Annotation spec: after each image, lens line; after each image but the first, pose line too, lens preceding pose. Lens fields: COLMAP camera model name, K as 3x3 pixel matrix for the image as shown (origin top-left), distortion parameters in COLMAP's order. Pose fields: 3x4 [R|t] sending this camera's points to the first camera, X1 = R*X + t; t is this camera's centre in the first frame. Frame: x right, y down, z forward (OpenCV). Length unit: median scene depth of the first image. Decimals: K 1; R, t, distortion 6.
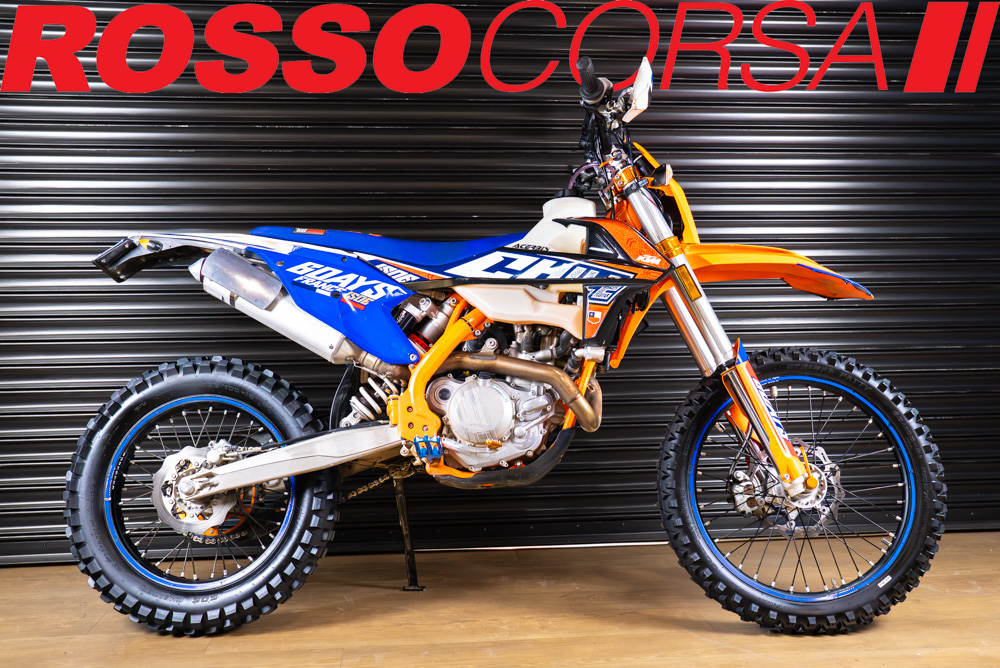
lens RADIAL K [[1014.5, 0, 509.6], [0, 1014.5, 346.1], [0, 0, 1]] dist [-0.002020, 0.000000]
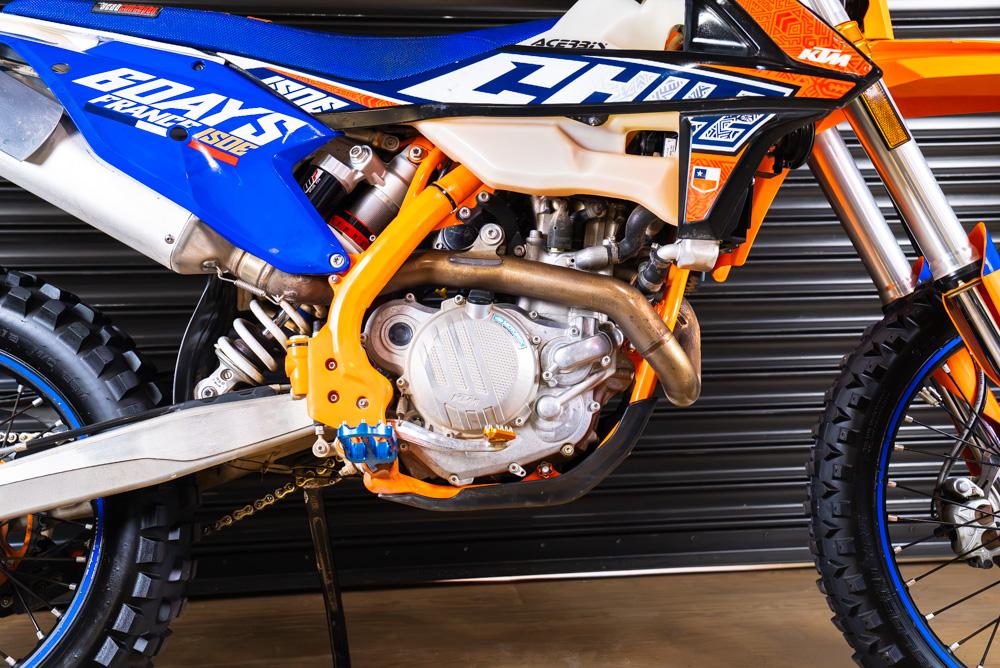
lens RADIAL K [[1184.8, 0, 499.8], [0, 1184.8, 331.1], [0, 0, 1]] dist [0.103494, 0.000000]
pose [[0.999572, -0.000823, 0.029227, -0.031386], [-0.001163, 0.997692, 0.067886, 0.005618], [-0.029215, -0.067891, 0.997265, 0.404259]]
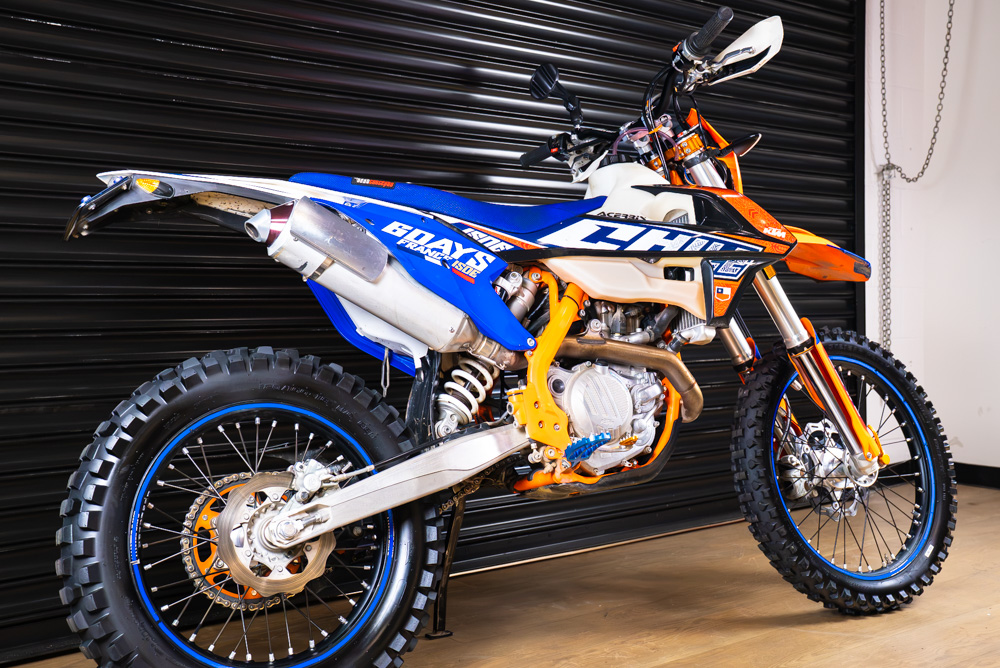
lens RADIAL K [[1082.0, 0, 501.1], [0, 1082.0, 324.4], [0, 0, 1]] dist [0.042578, 0.000000]
pose [[0.849978, -0.006312, 0.526780, -0.573308], [0.024190, 0.999341, -0.027056, 0.019846], [-0.526263, 0.035740, 0.849571, 0.265209]]
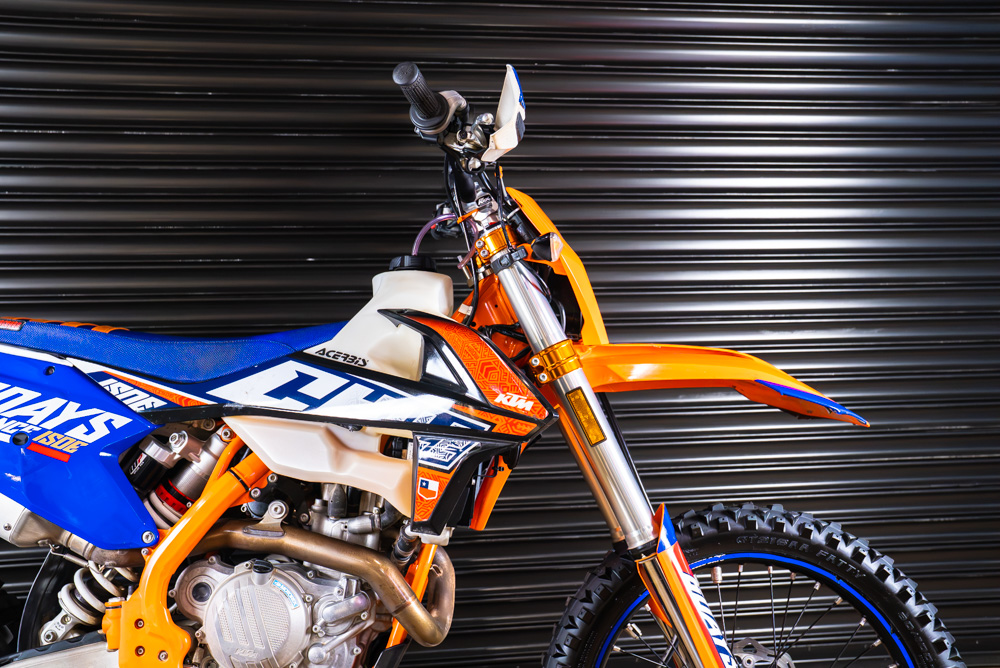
lens RADIAL K [[969.9, 0, 499.7], [0, 969.9, 334.7], [0, 0, 1]] dist [0.025298, 0.000000]
pose [[0.999636, 0.003224, 0.026790, 0.105915], [-0.004848, 0.998138, 0.060796, -0.151324], [-0.026544, -0.060904, 0.997791, 0.395915]]
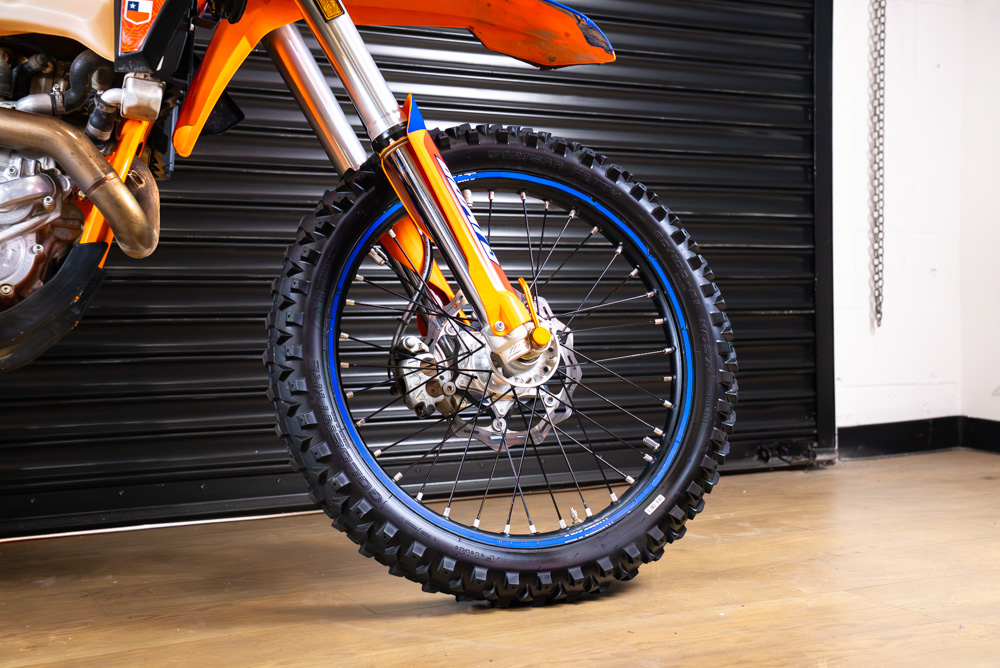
lens RADIAL K [[1222.6, 0, 518.8], [0, 1222.6, 336.8], [0, 0, 1]] dist [0.079986, 0.000000]
pose [[0.933028, -0.007349, 0.359730, 0.035261], [0.018066, 0.999487, -0.026441, 0.147118], [-0.359351, 0.031169, 0.932682, 0.343172]]
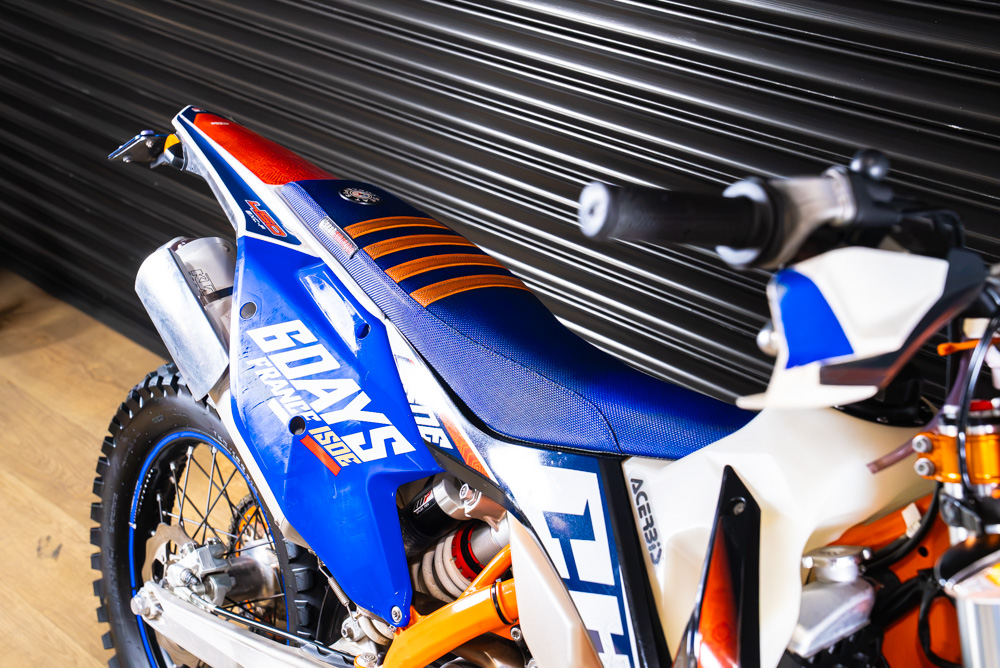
lens RADIAL K [[1311.8, 0, 500.5], [0, 1311.8, 334.6], [0, 0, 1]] dist [-0.005604, 0.000000]
pose [[0.657327, 0.385432, -0.647582, 0.266684], [-0.033683, 0.873480, 0.485693, -0.383380], [0.752852, -0.297447, 0.587145, 0.722112]]
